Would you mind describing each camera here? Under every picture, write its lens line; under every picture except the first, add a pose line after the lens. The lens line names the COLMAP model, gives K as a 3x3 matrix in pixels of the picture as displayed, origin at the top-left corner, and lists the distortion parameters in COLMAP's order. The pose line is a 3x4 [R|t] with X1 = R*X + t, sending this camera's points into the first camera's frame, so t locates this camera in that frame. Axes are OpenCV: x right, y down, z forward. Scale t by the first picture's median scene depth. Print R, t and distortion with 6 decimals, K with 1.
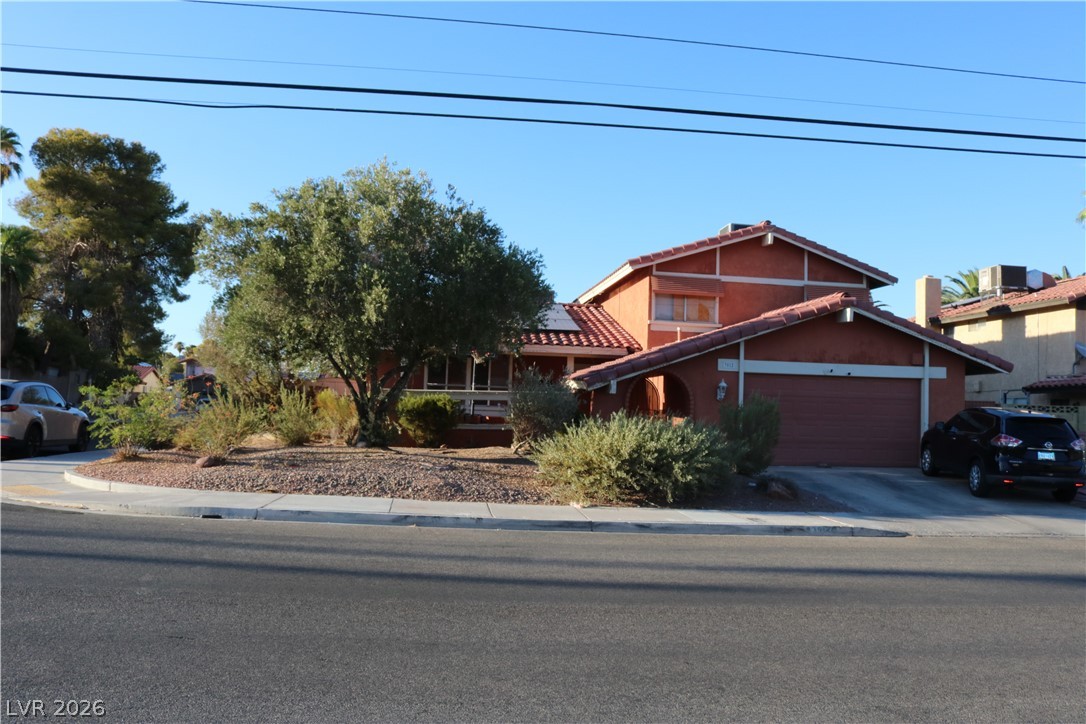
lens RADIAL K [[898.9, 0, 543.8], [0, 898.9, 348.4], [0, 0, 1]] dist [-0.158990, 0.150104]
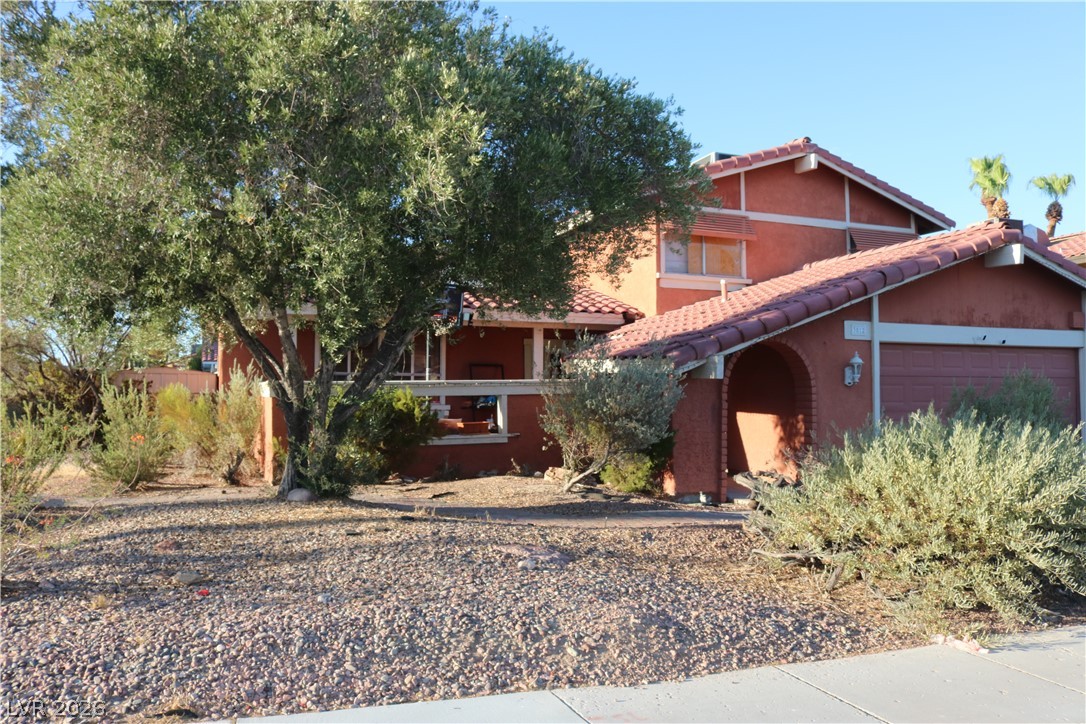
lens RADIAL K [[898.9, 0, 543.8], [0, 898.9, 348.4], [0, 0, 1]] dist [-0.158990, 0.150104]
pose [[0.972046, -0.016764, 0.234190, -0.159119], [0.013380, 0.999782, 0.016033, 0.018033], [-0.234408, -0.012452, 0.972059, 0.424296]]
